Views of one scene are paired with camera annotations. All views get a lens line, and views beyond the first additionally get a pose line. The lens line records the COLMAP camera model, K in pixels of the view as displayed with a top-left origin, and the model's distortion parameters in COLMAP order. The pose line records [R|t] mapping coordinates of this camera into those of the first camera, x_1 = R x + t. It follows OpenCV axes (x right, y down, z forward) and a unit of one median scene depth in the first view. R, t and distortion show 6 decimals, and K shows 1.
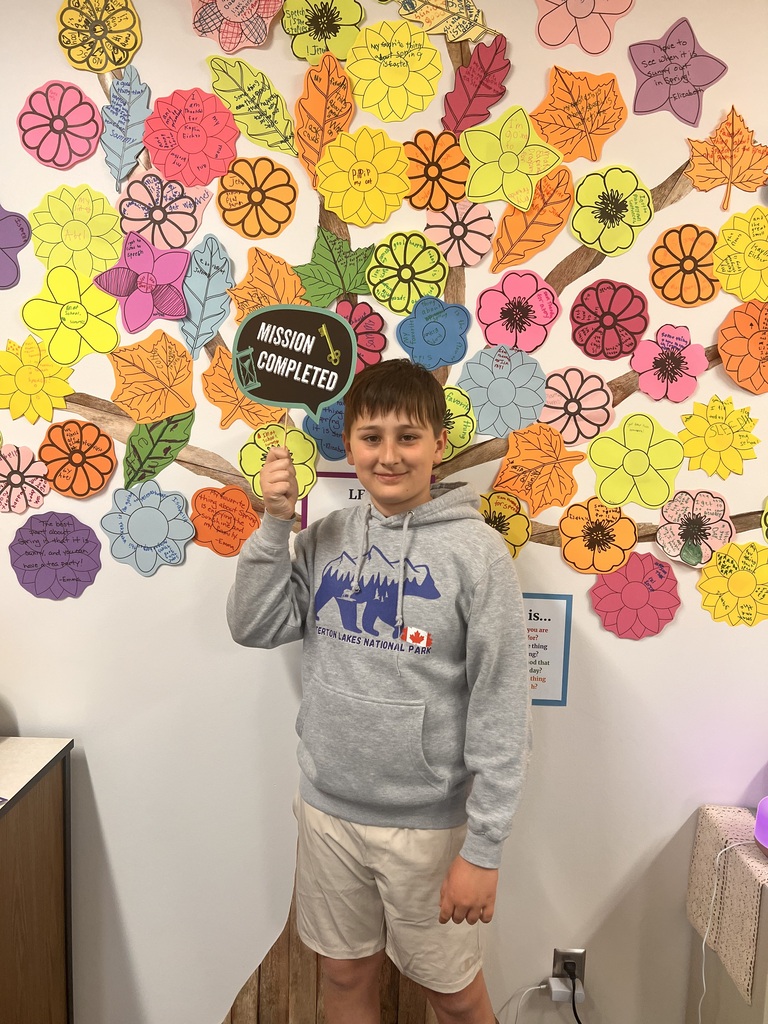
lens RADIAL K [[758.5, 0, 392.7], [0, 758.5, 506.8], [0, 0, 1]] dist [0.043370, -0.049336]
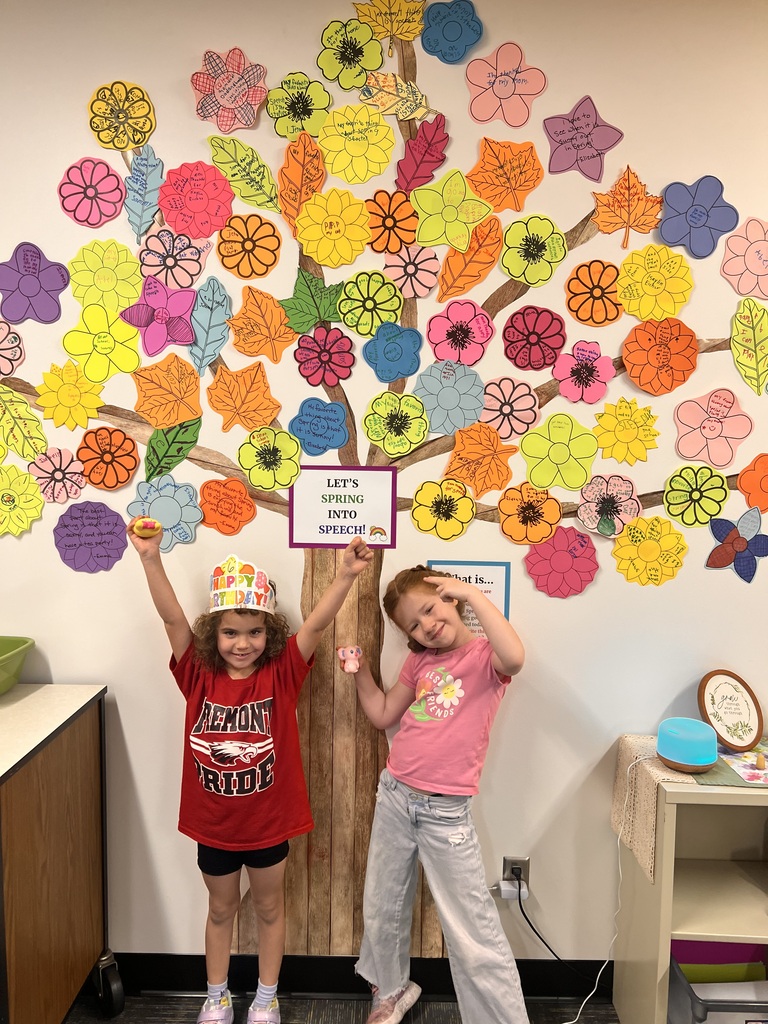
lens RADIAL K [[758.5, 0, 380.3], [0, 758.5, 514.3], [0, 0, 1]] dist [0.043370, -0.049336]
pose [[0.999777, -0.017401, -0.011959, 0.043981], [0.017224, 0.999742, -0.014797, 0.055246], [0.012214, 0.014588, 0.999819, -0.236848]]
